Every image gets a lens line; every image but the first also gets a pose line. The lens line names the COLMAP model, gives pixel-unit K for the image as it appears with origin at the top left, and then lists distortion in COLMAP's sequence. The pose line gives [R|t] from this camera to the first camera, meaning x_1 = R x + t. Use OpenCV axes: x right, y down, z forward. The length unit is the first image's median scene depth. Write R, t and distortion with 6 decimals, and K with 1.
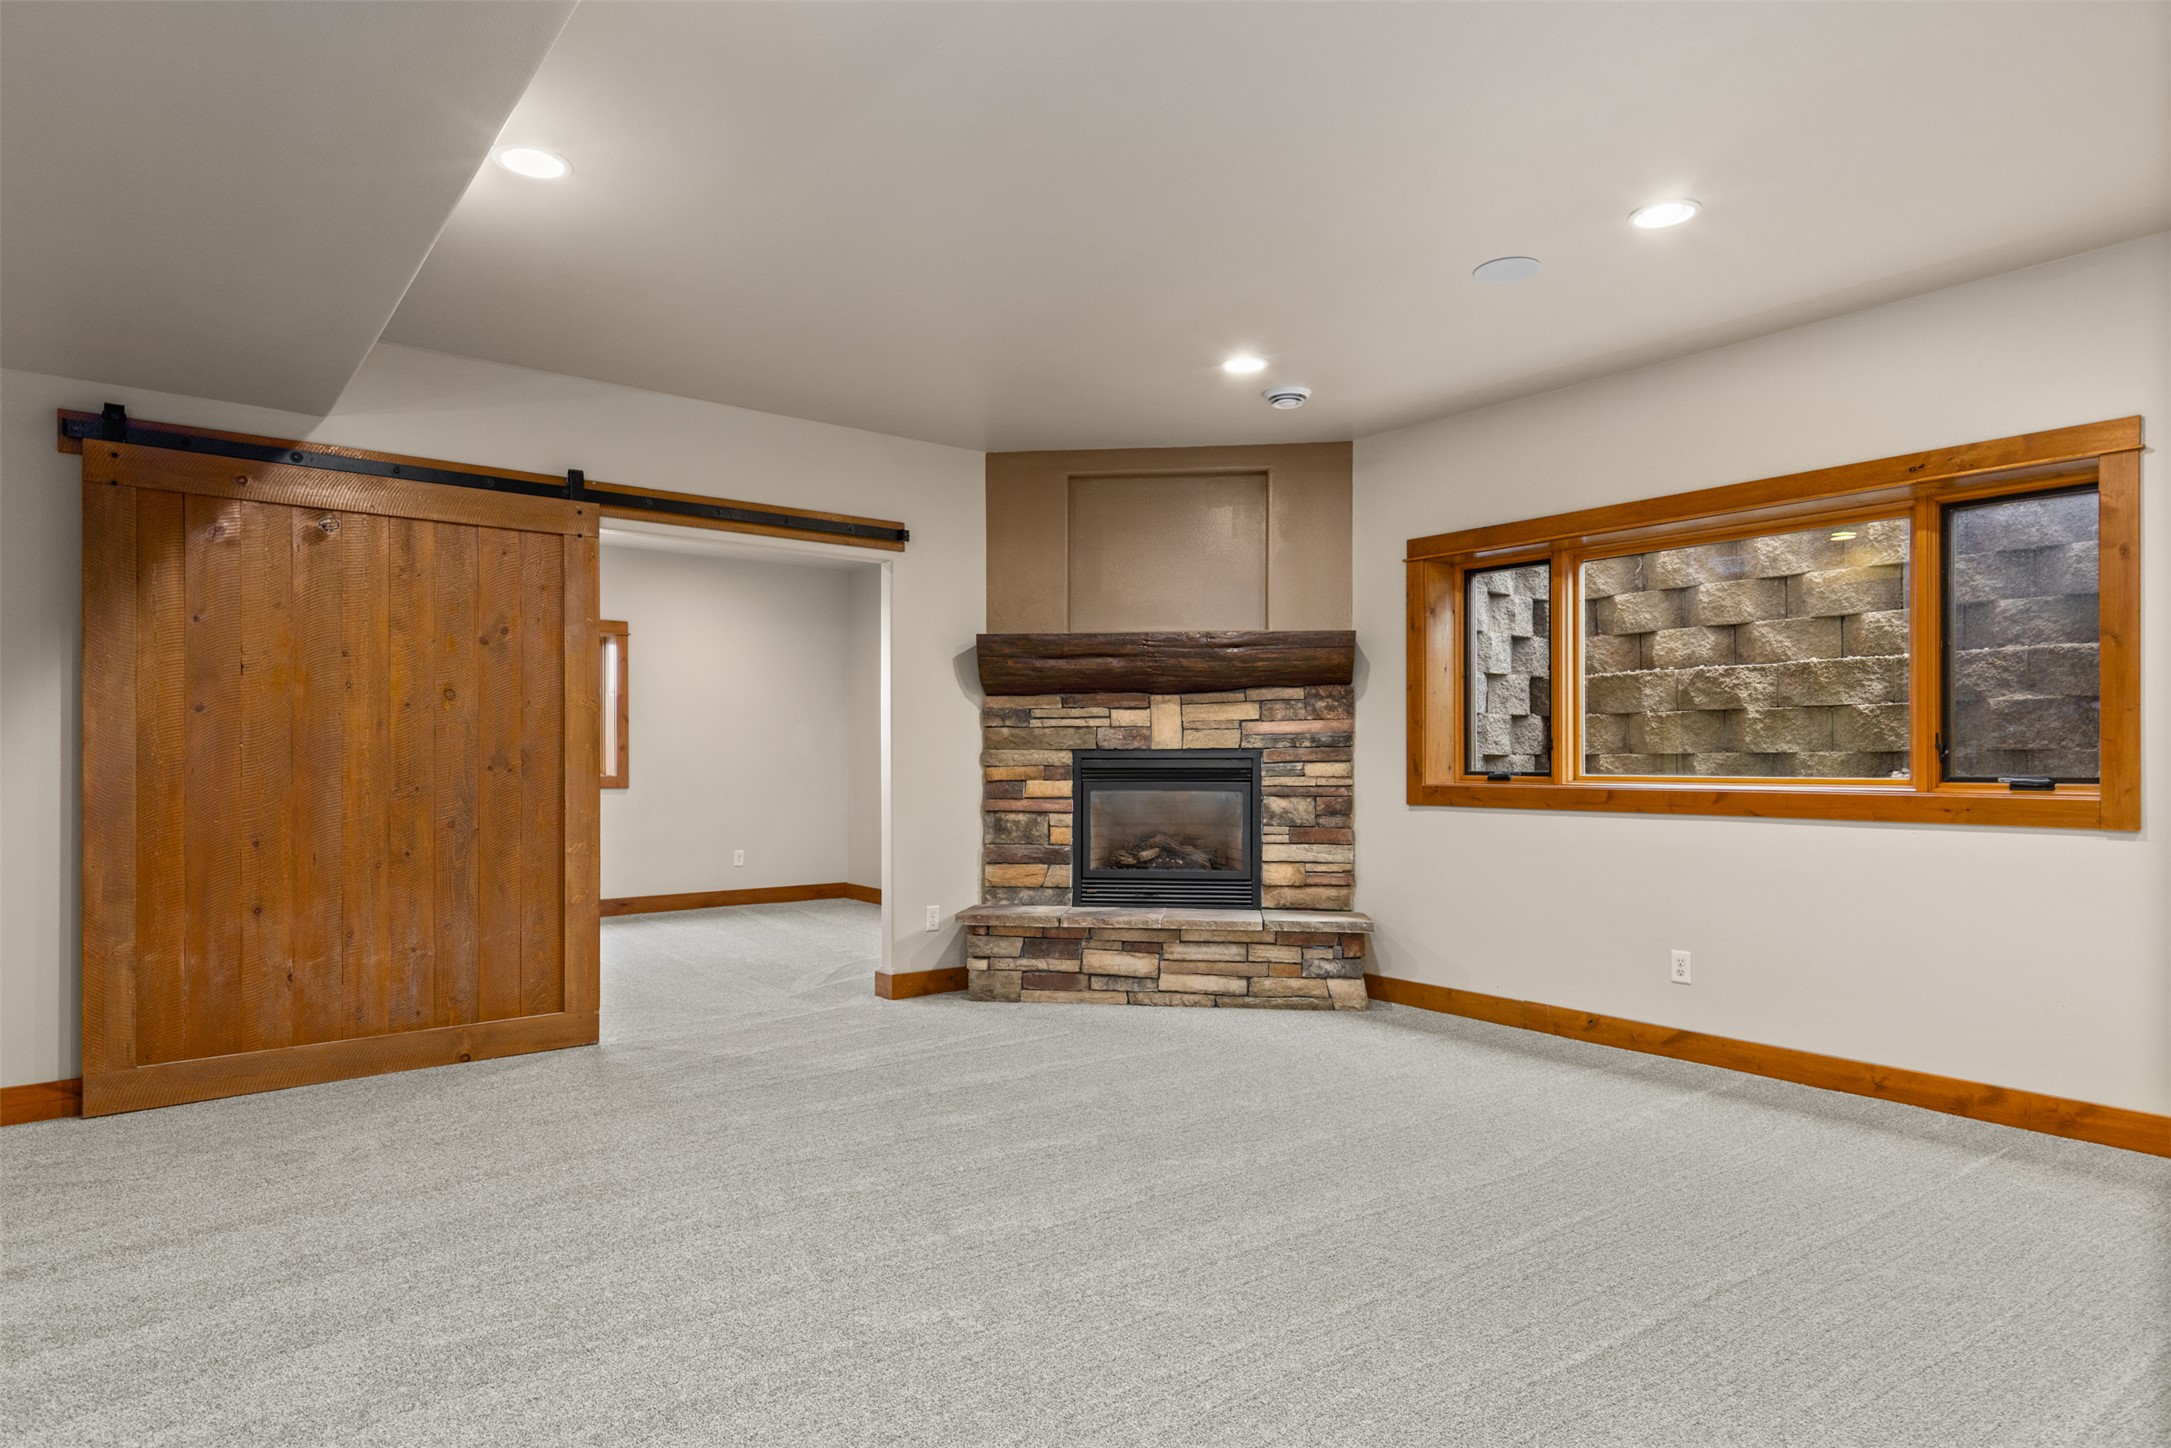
lens RADIAL K [[1199.9, 0, 1083.7], [0, 1199.9, 759.0], [0, 0, 1]] dist [0.001713, -0.000017]
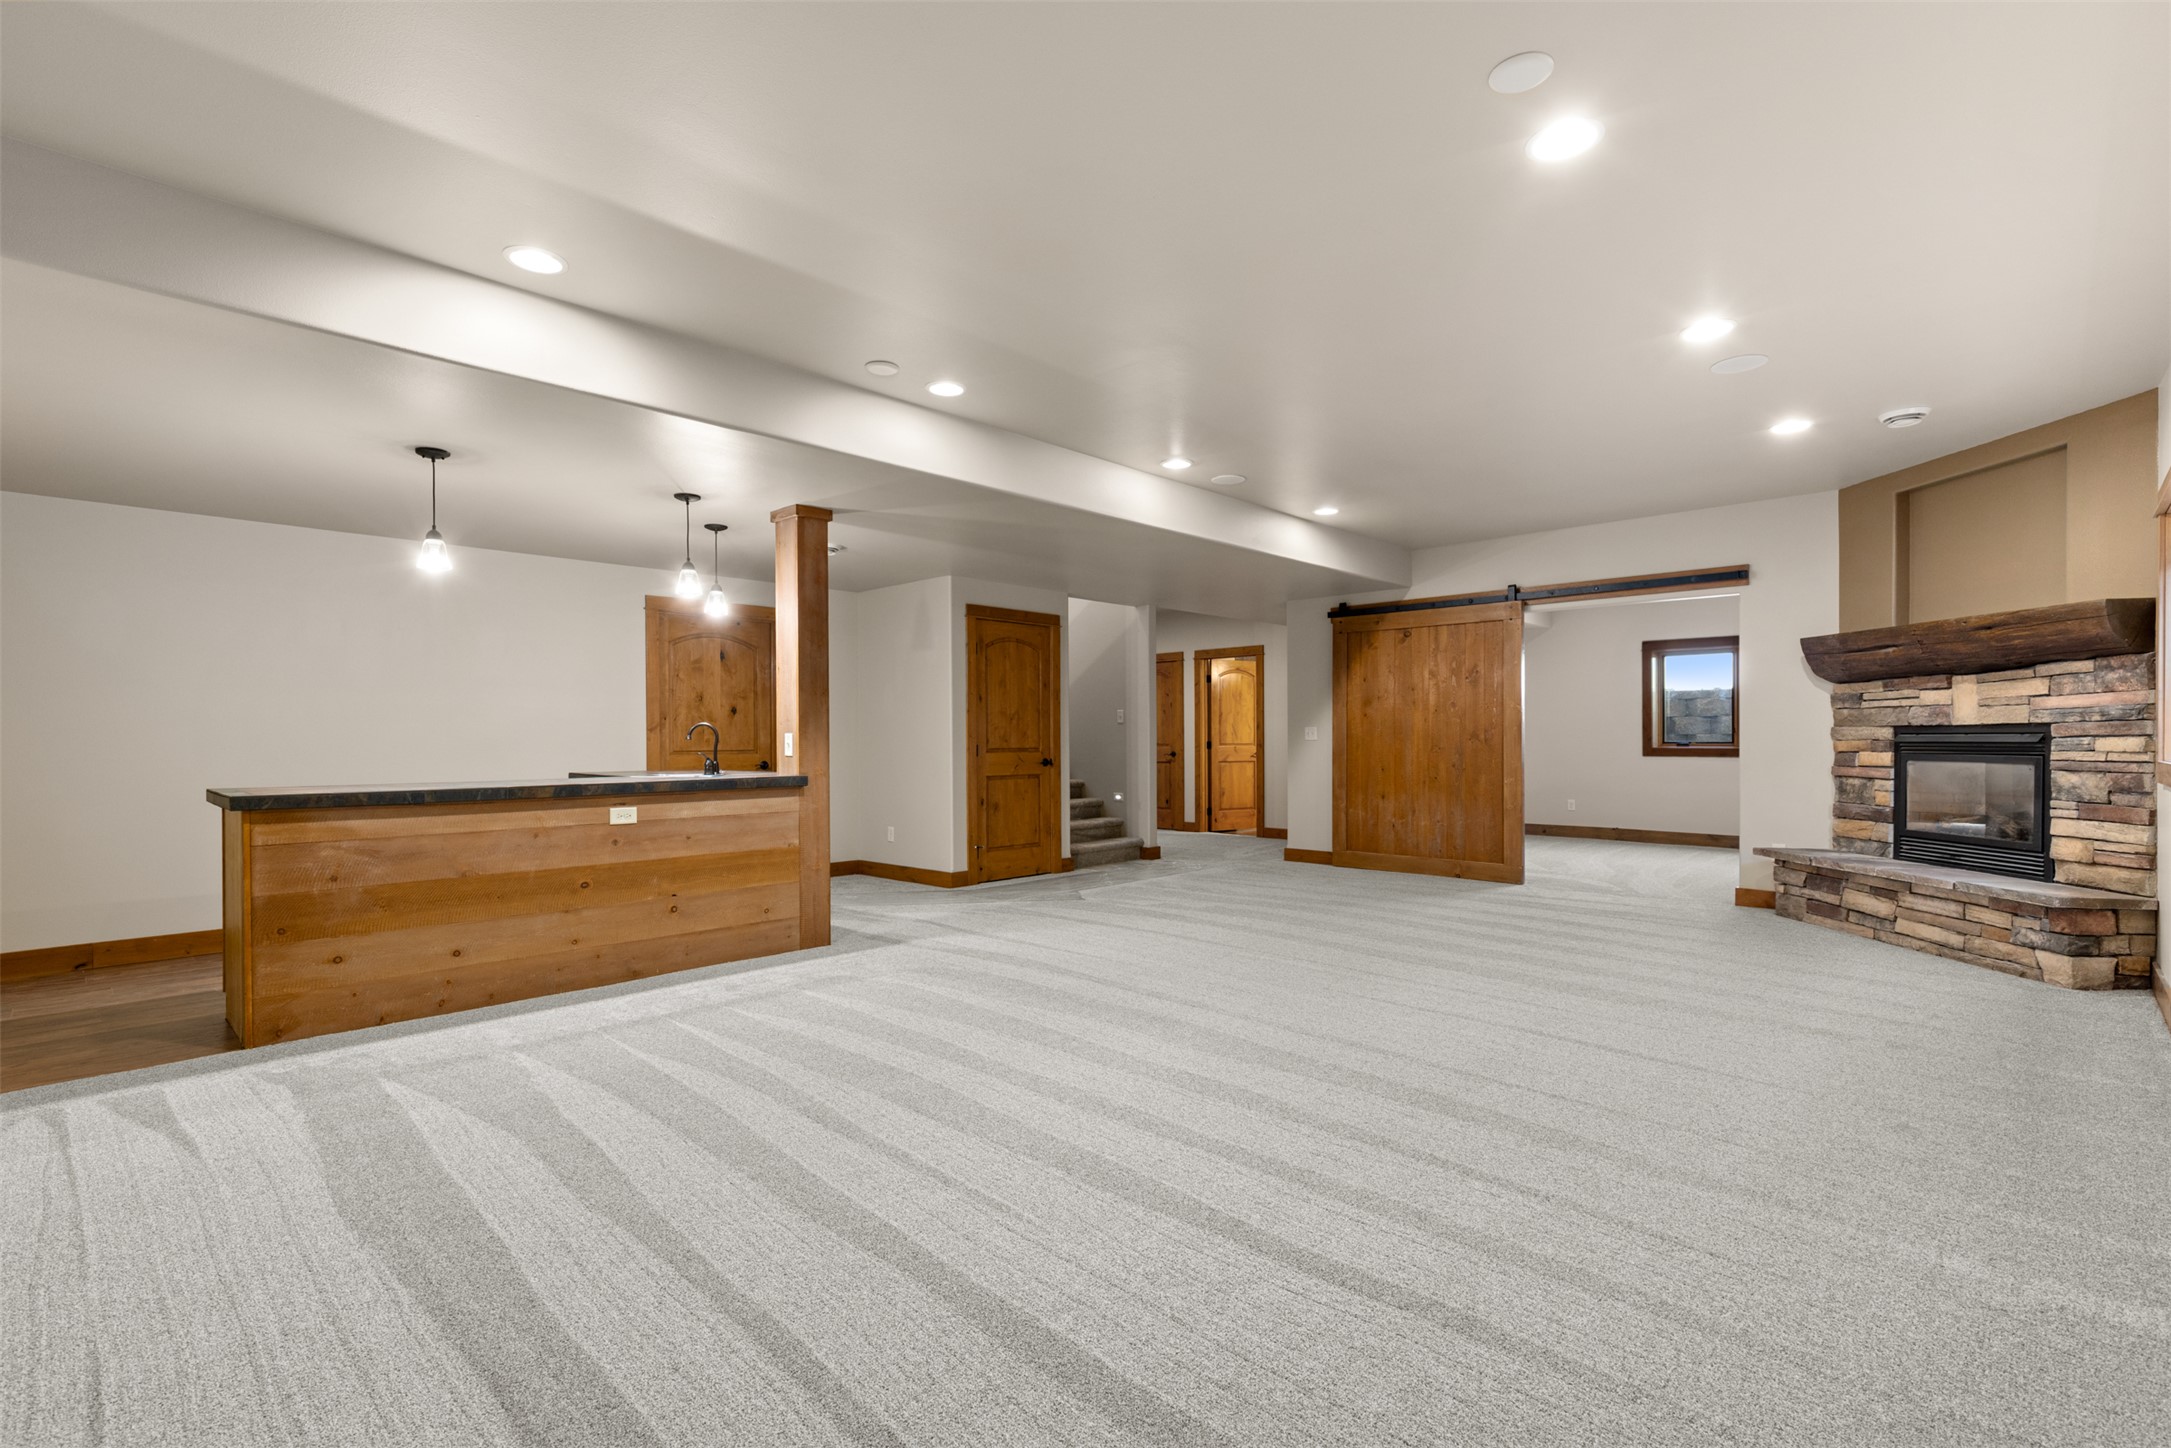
lens RADIAL K [[971.4, 0, 1079.6], [0, 971.4, 739.3], [0, 0, 1]] dist [-0.000120, 0.000023]
pose [[0.138115, 0.002270, -0.990414, 0.848692], [0.000179, 0.999997, 0.002317, 0.002849], [0.990416, -0.000497, 0.138114, 0.078574]]
